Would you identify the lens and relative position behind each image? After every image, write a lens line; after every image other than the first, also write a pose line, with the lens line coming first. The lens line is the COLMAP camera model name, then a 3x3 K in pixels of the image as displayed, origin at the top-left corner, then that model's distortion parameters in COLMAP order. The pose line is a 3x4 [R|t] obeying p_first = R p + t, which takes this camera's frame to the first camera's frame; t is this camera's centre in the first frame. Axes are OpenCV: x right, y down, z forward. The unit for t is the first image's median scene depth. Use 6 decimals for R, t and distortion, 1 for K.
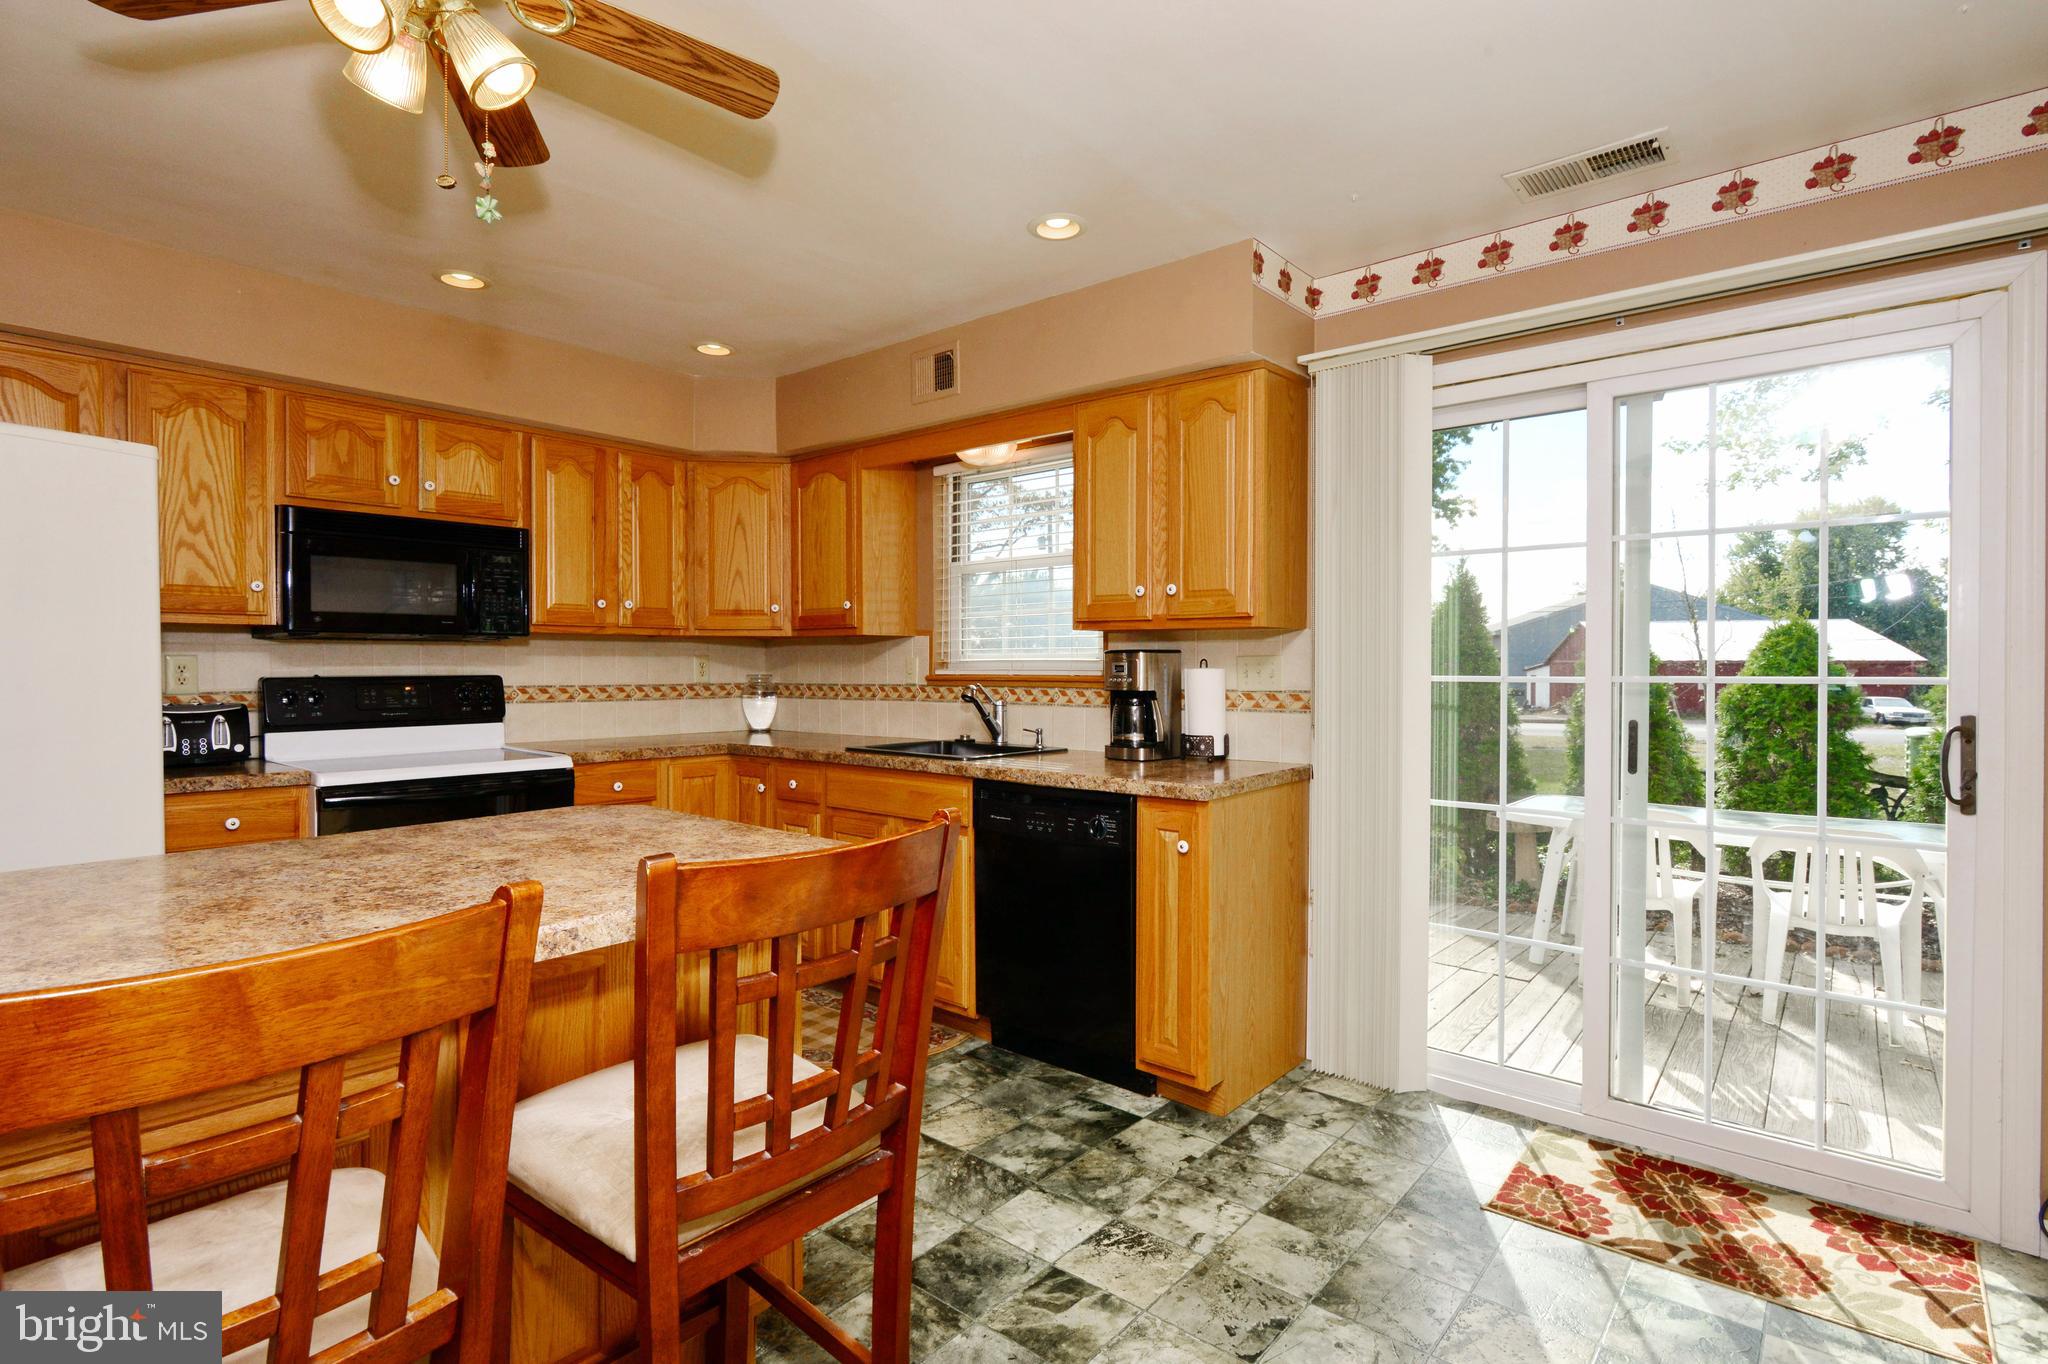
lens RADIAL K [[1008.7, 0, 1020.2], [0, 1008.7, 674.7], [0, 0, 1]] dist [-0.003029, -0.000710]
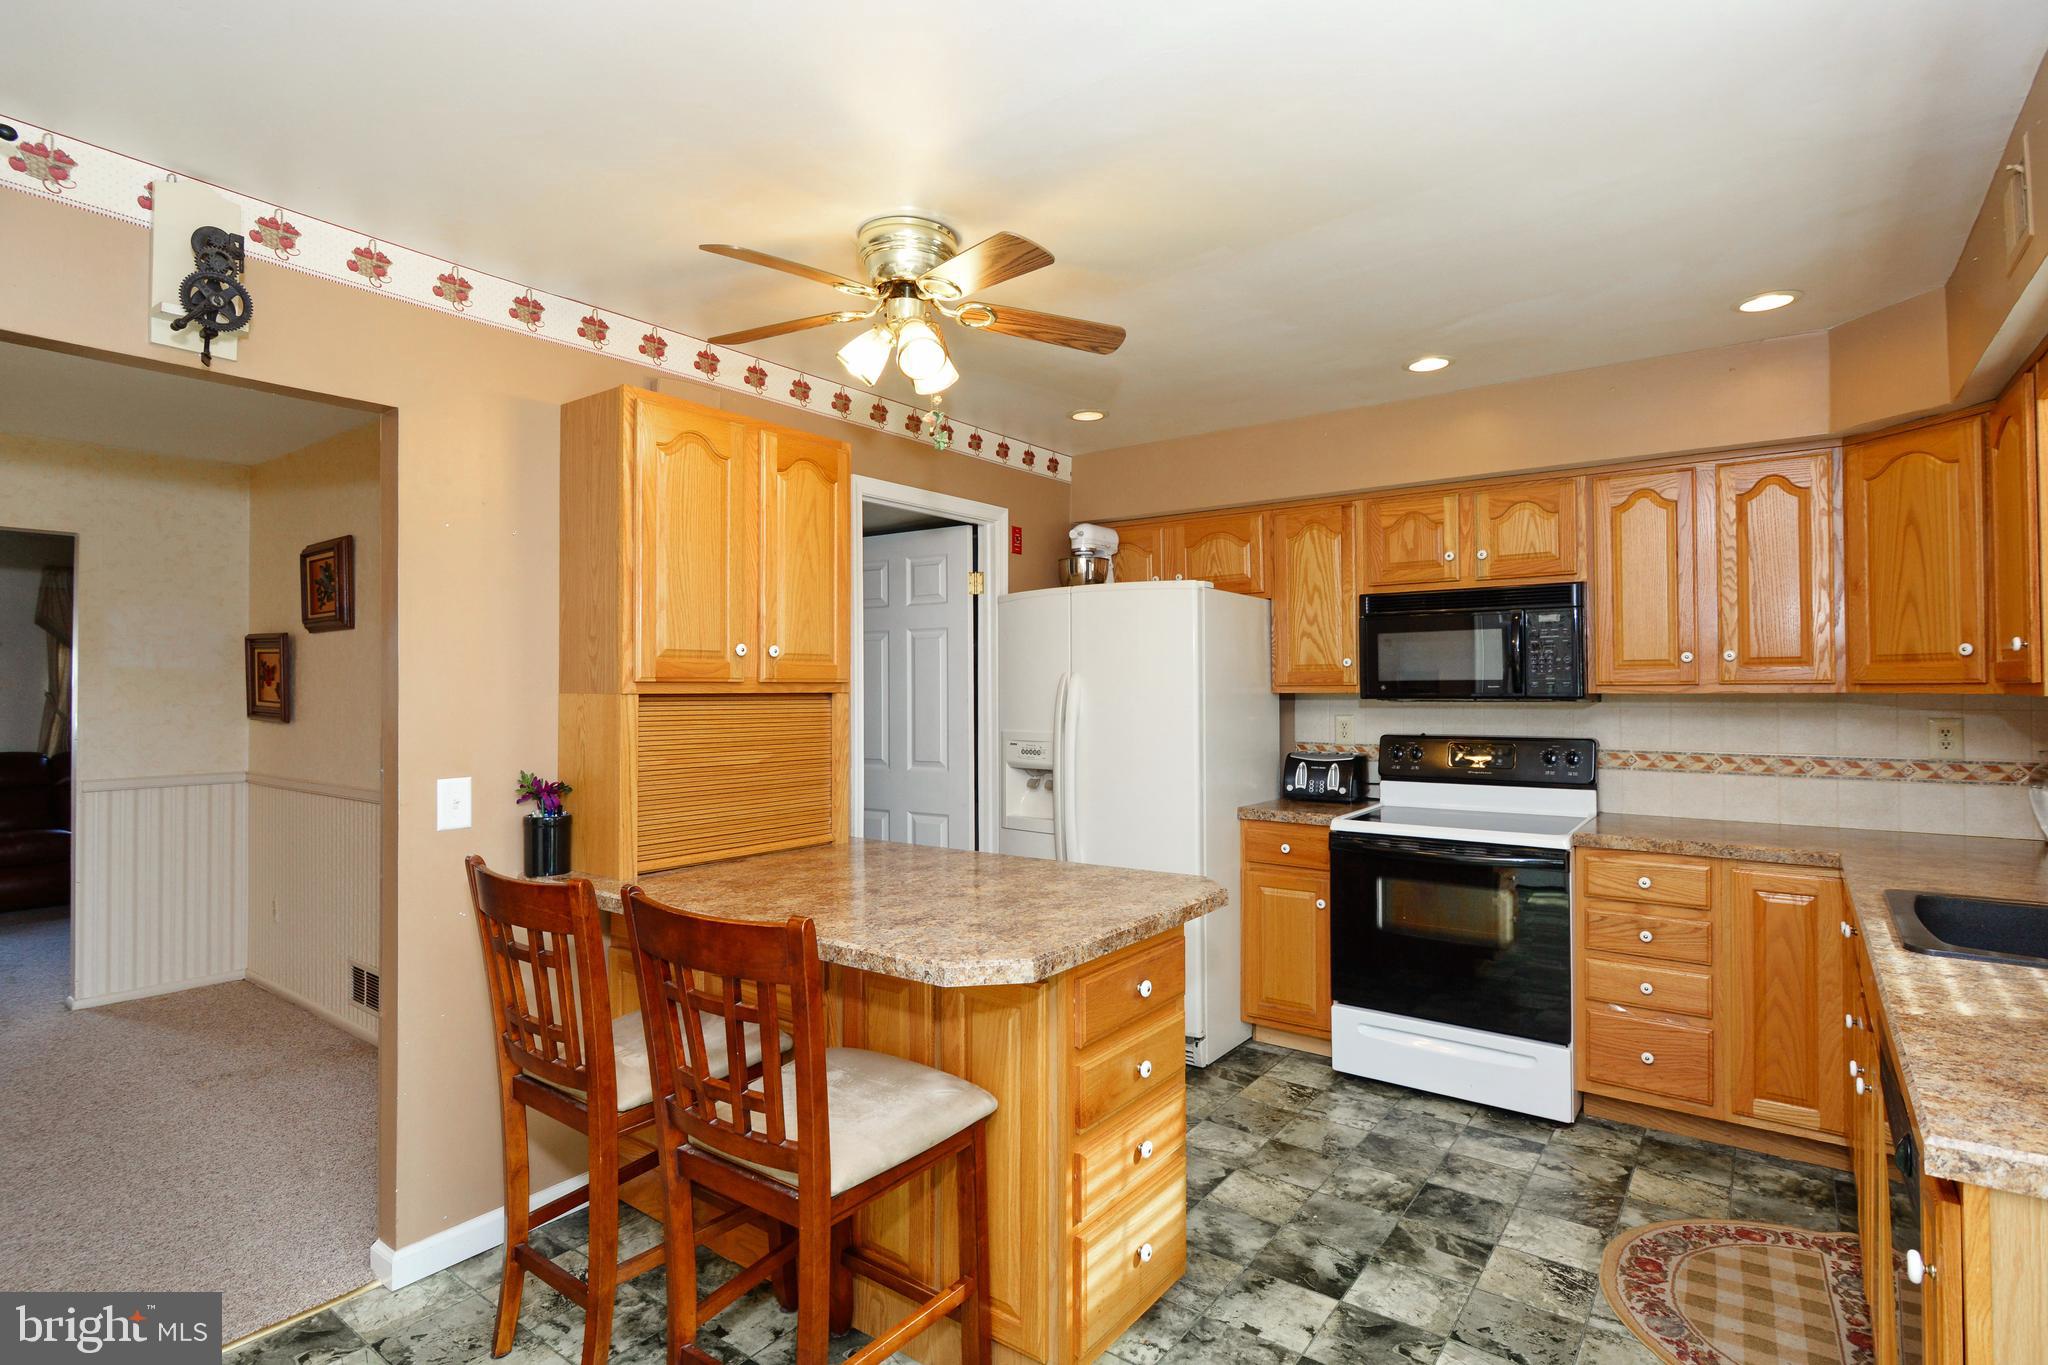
lens RADIAL K [[1008.7, 0, 1020.2], [0, 1008.7, 675.2], [0, 0, 1]] dist [-0.003029, -0.000710]
pose [[0.063233, -0.013534, -0.997907, 0.377899], [-0.004987, 0.999891, -0.013877, -0.042944], [0.997986, 0.005854, 0.063158, 0.421175]]
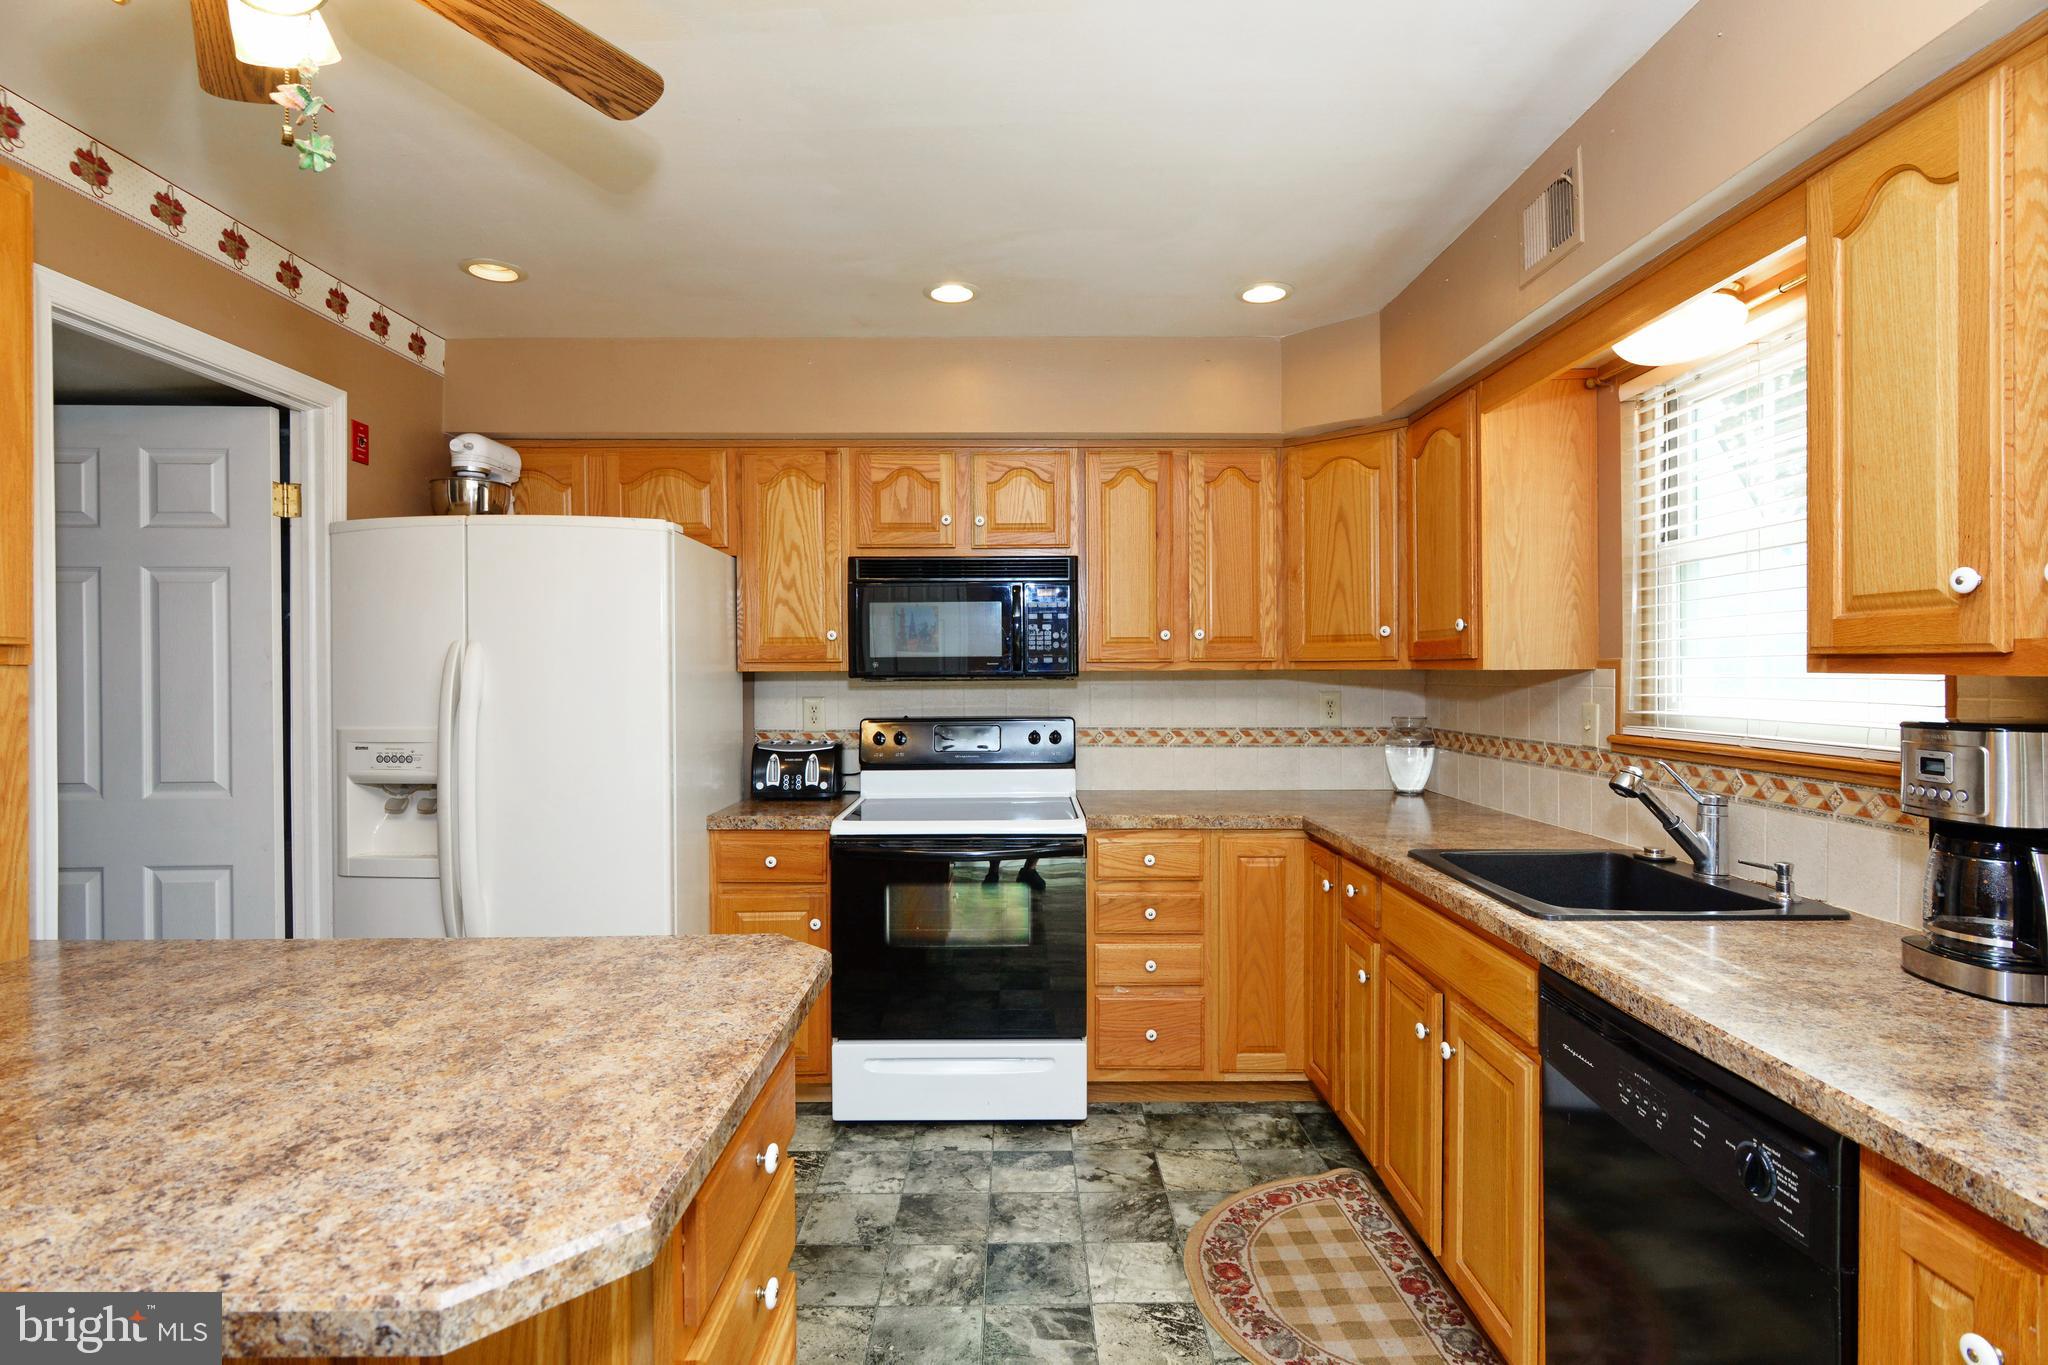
lens RADIAL K [[993.3, 0, 1021.7], [0, 993.3, 676.0], [0, 0, 1]] dist [-0.002977, -0.001546]
pose [[0.652879, 0.000817, -0.757462, 0.139153], [-0.002964, 0.999995, -0.001476, -0.035802], [0.757456, 0.003209, 0.652878, 0.379232]]
